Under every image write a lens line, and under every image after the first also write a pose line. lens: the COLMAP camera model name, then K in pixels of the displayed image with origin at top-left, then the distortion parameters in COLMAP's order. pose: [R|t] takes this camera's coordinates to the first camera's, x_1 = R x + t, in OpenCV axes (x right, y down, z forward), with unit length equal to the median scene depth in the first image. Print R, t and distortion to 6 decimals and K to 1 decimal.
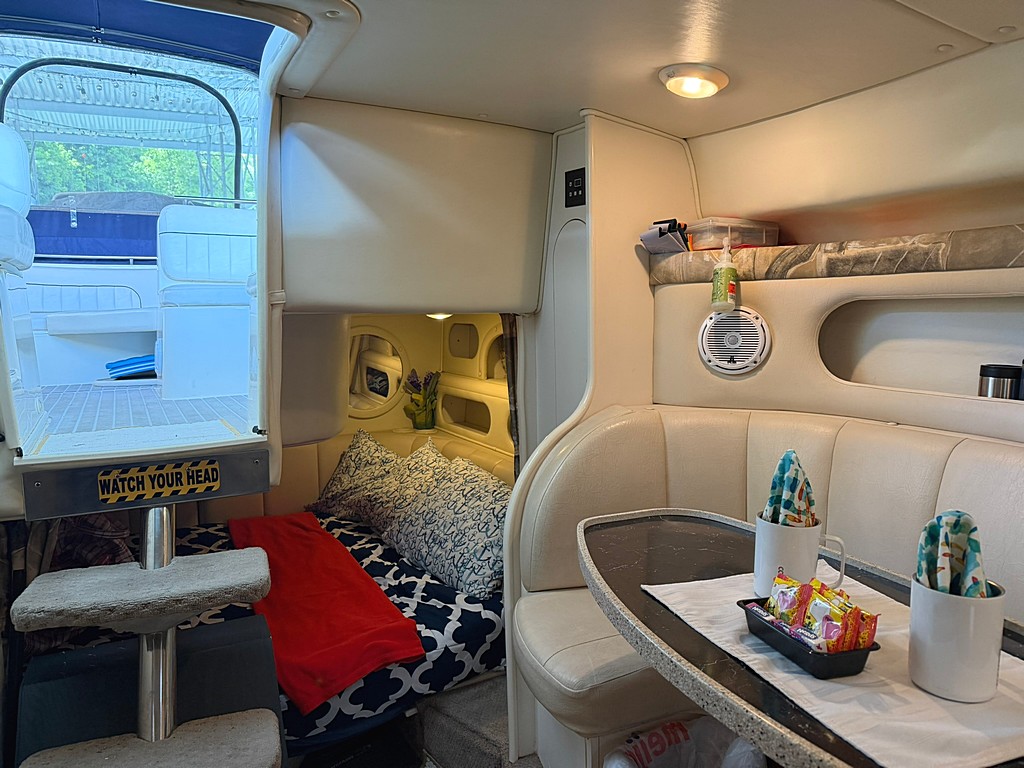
lens RADIAL K [[717.7, 0, 486.8], [0, 717.7, 379.2], [0, 0, 1]] dist [0.067925, -0.094979]
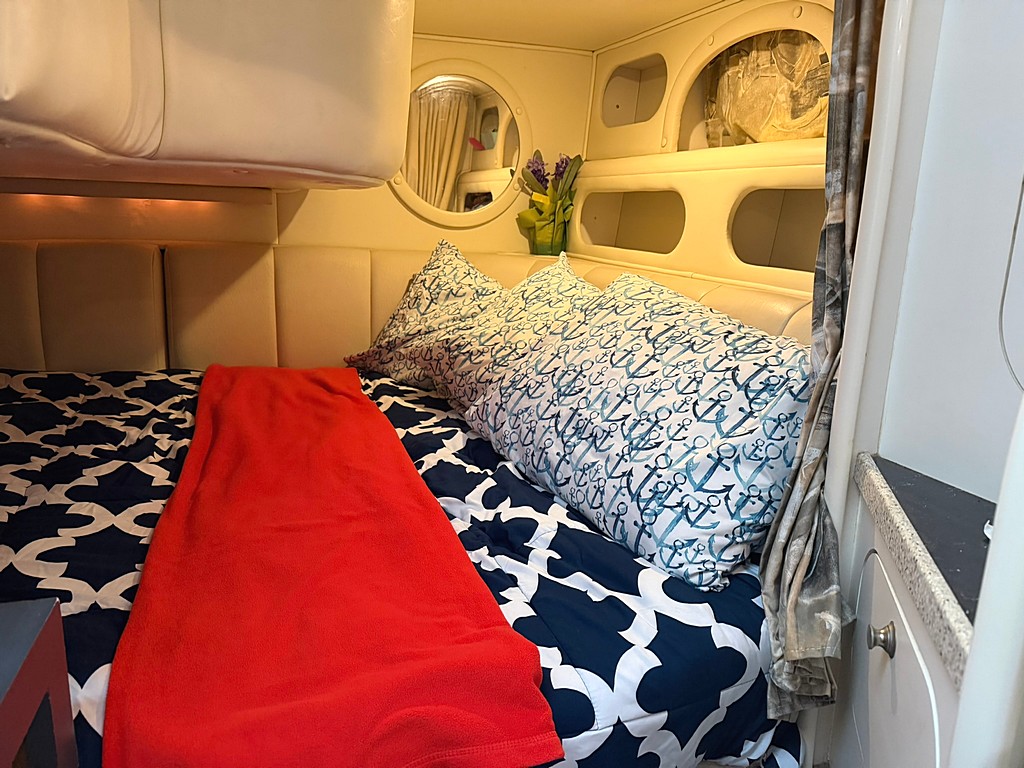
lens RADIAL K [[717.7, 0, 485.2], [0, 717.7, 370.0], [0, 0, 1]] dist [0.067925, -0.094979]
pose [[0.987771, 0.081610, -0.132848, -0.070275], [-0.064581, 0.989695, 0.127802, 0.126623], [0.141909, -0.117660, 0.982862, 0.531424]]
